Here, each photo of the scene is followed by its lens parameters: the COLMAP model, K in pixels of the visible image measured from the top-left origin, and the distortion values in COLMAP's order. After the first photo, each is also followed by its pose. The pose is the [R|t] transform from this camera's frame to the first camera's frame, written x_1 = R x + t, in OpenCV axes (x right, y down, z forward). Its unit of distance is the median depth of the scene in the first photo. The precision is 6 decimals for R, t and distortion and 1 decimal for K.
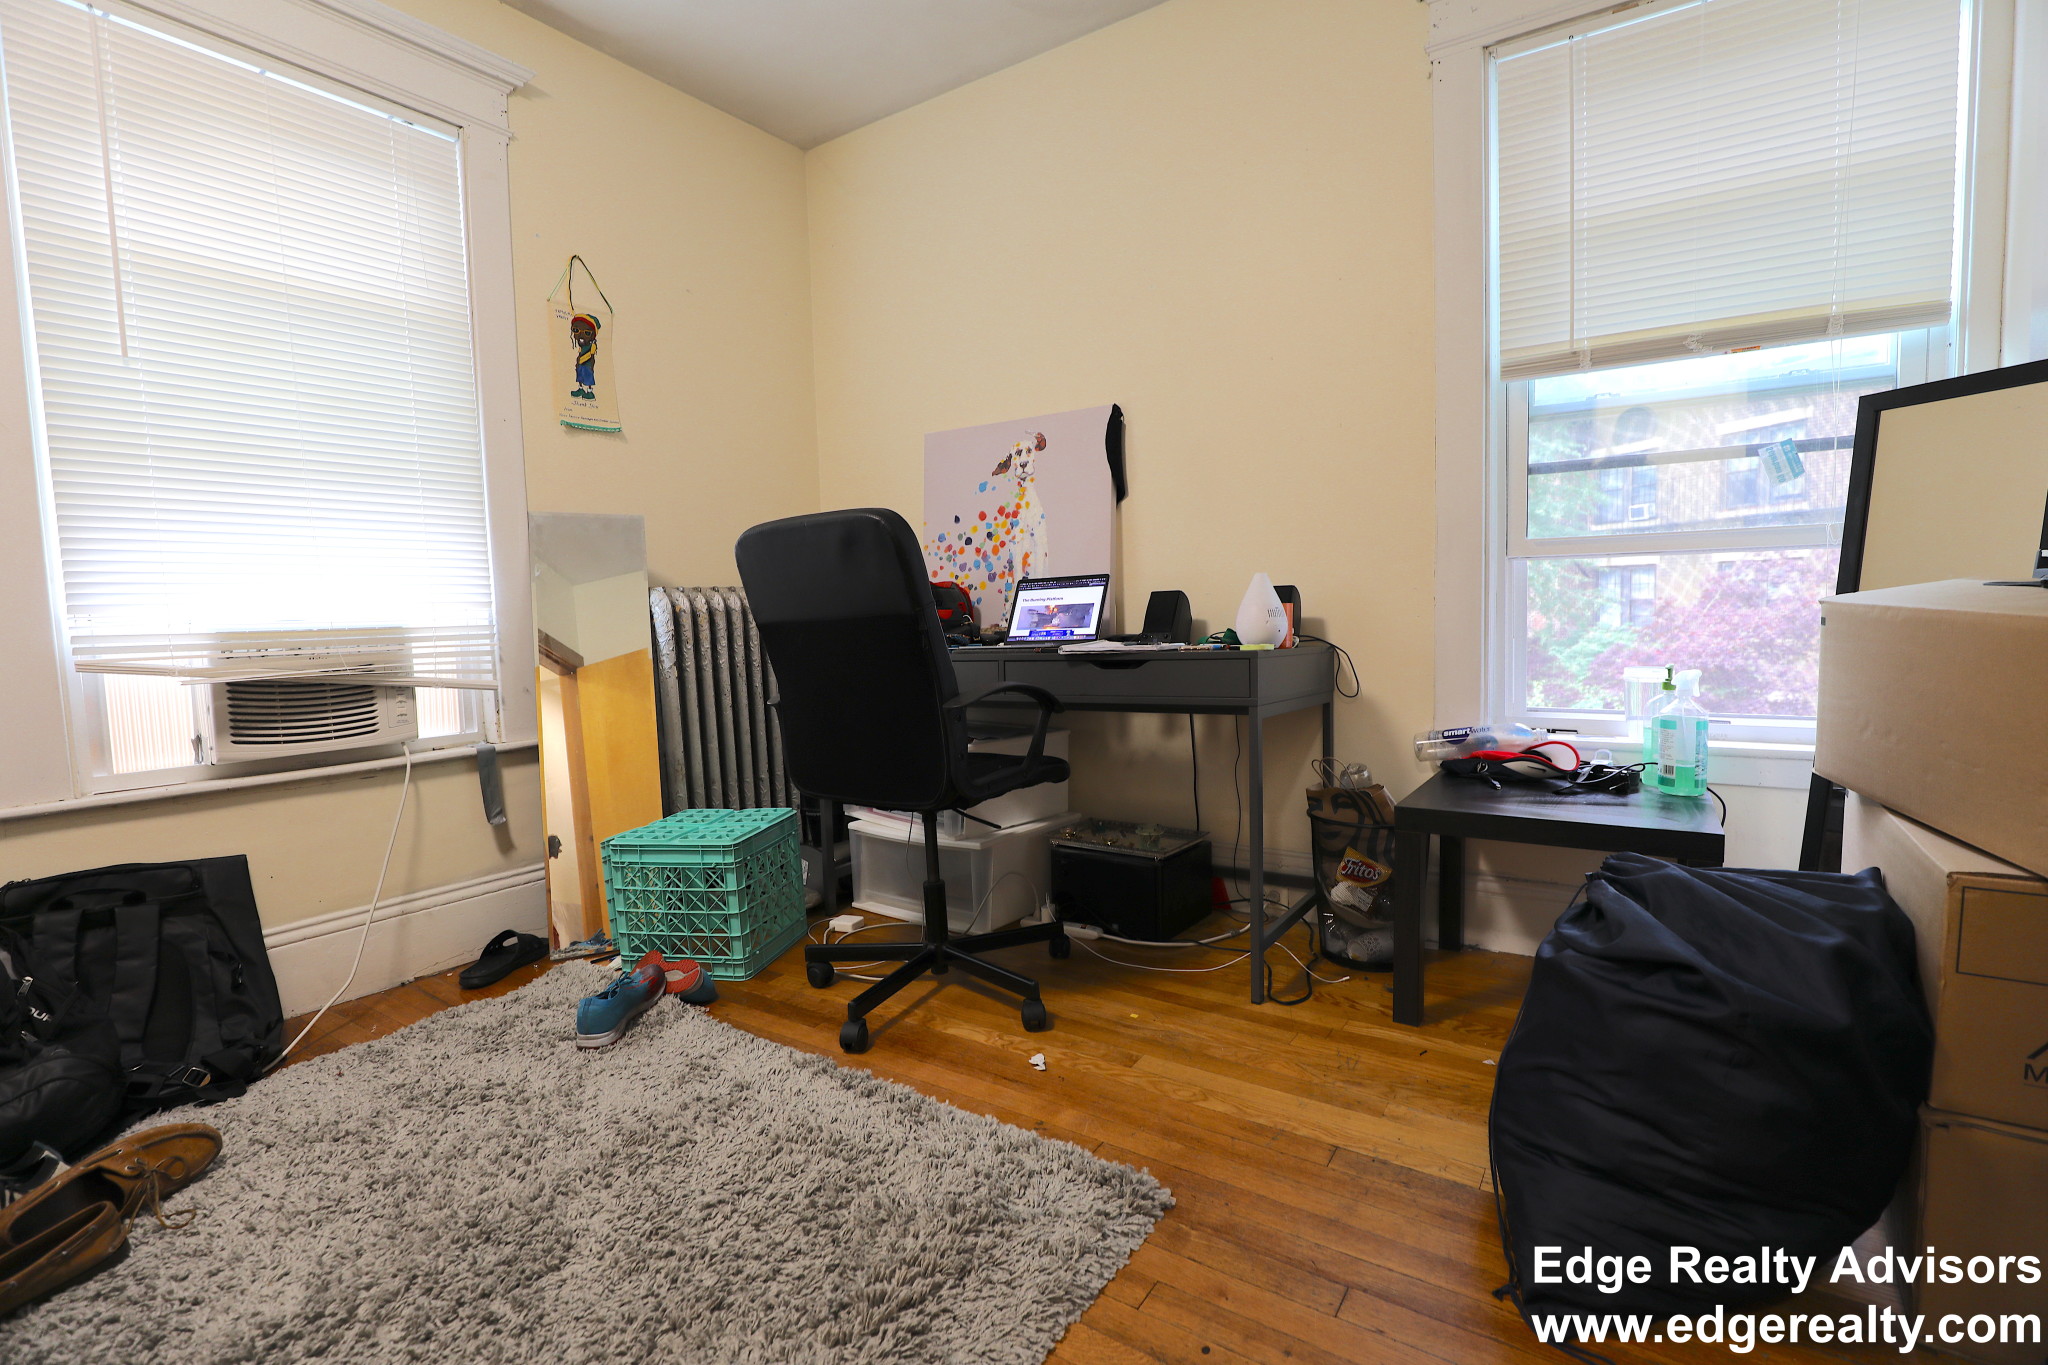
lens RADIAL K [[948.2, 0, 1024.0], [0, 948.2, 682.5], [0, 0, 1]] dist [-0.000148, -0.000019]
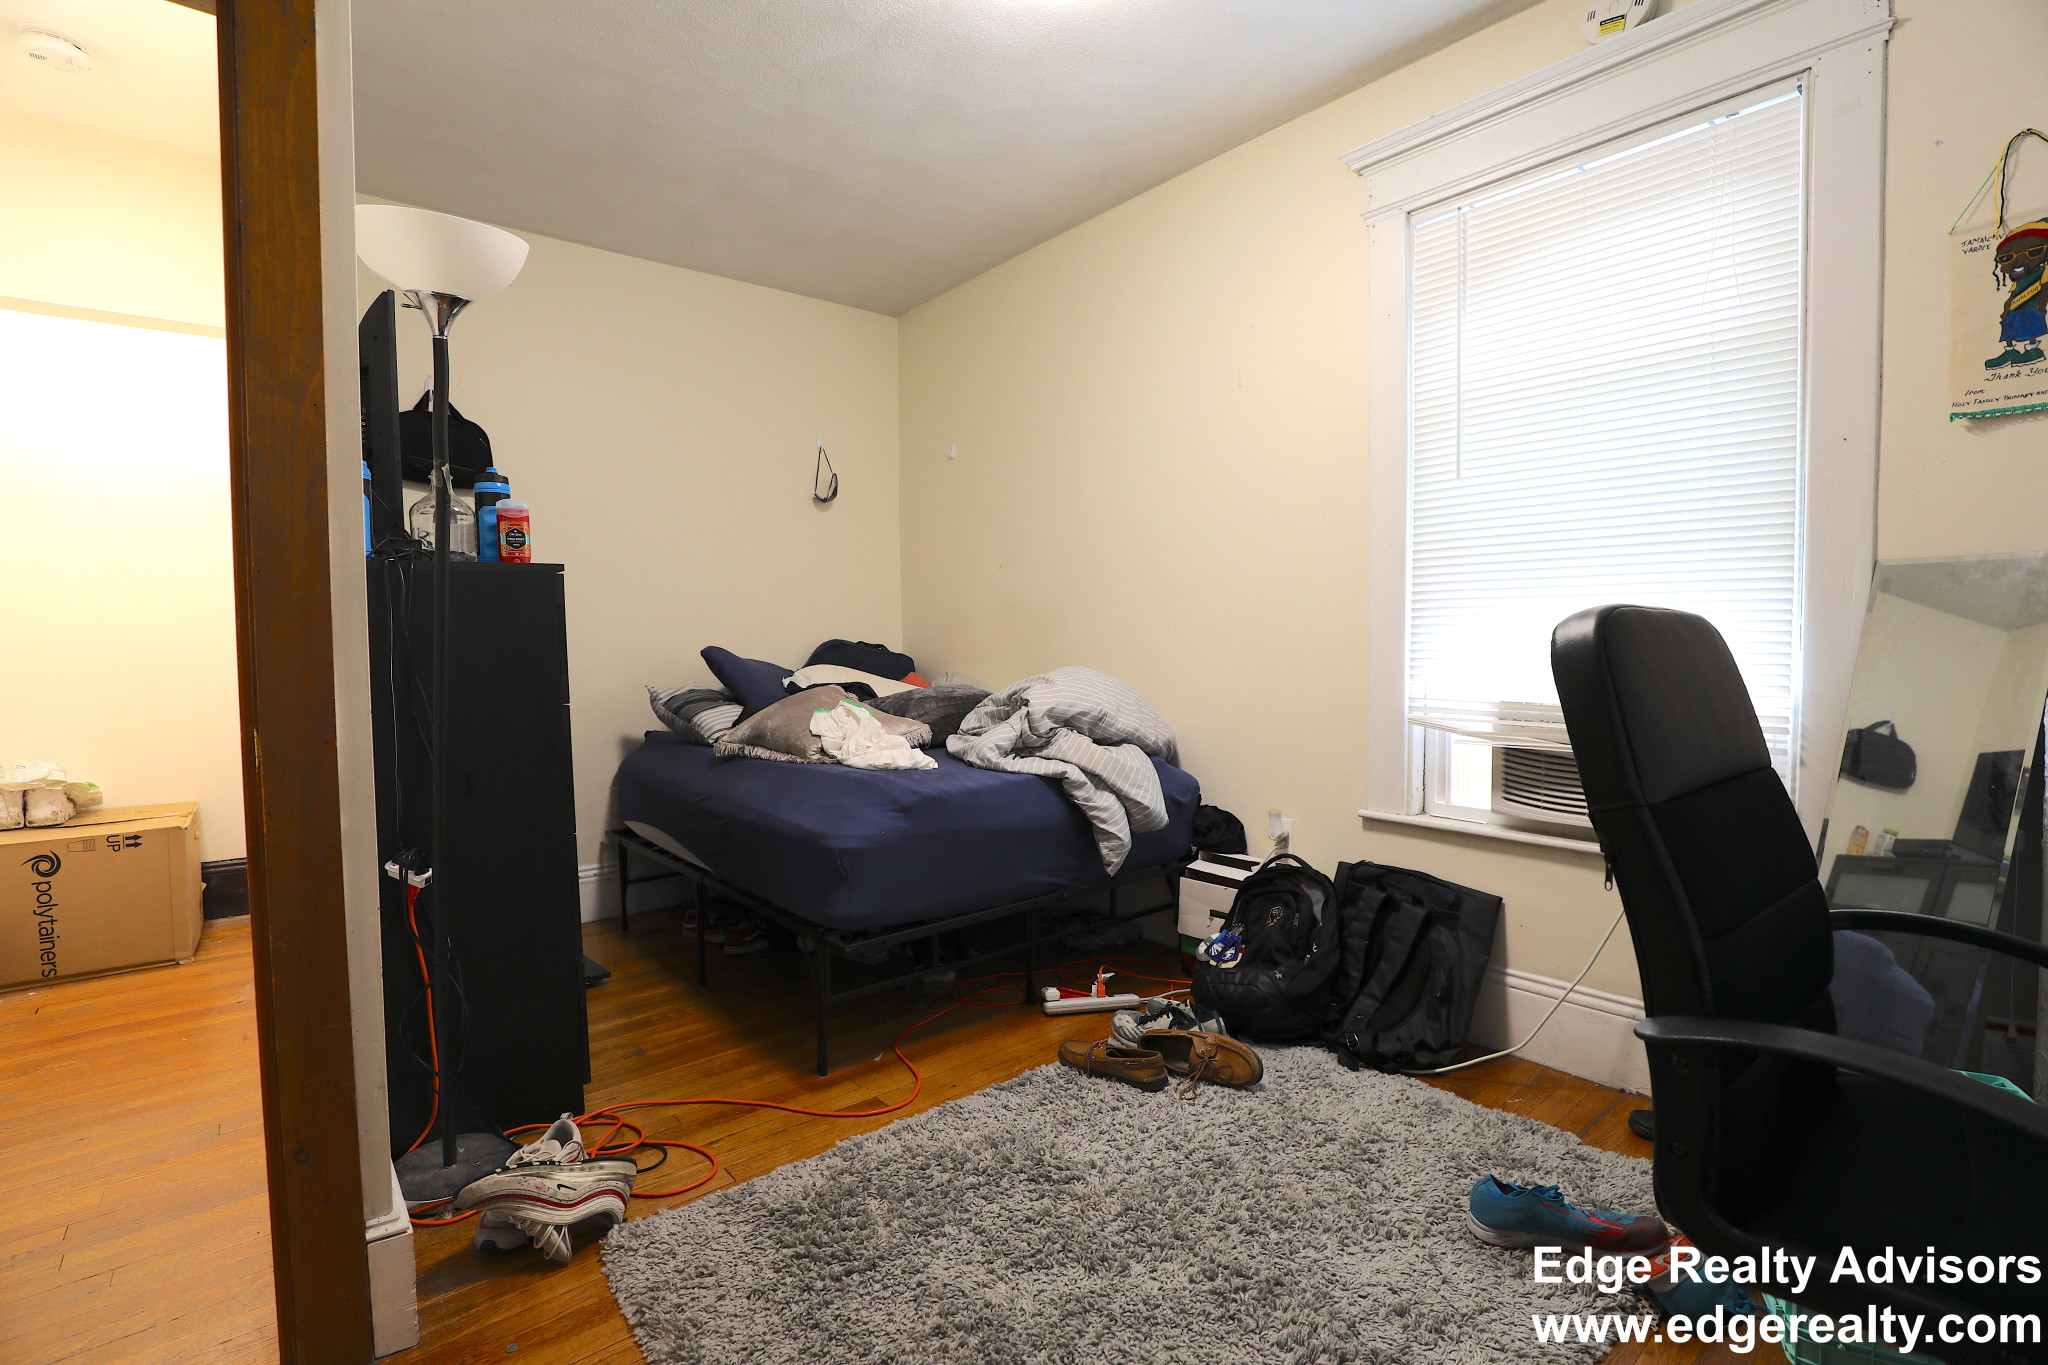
lens RADIAL K [[948.2, 0, 1024.0], [0, 948.2, 682.5], [0, 0, 1]] dist [-0.000148, -0.000019]
pose [[-0.243038, 0.082202, -0.966528, 0.392847], [-0.059657, 0.993250, 0.099475, -0.152455], [0.968181, 0.081837, -0.236494, 0.700627]]
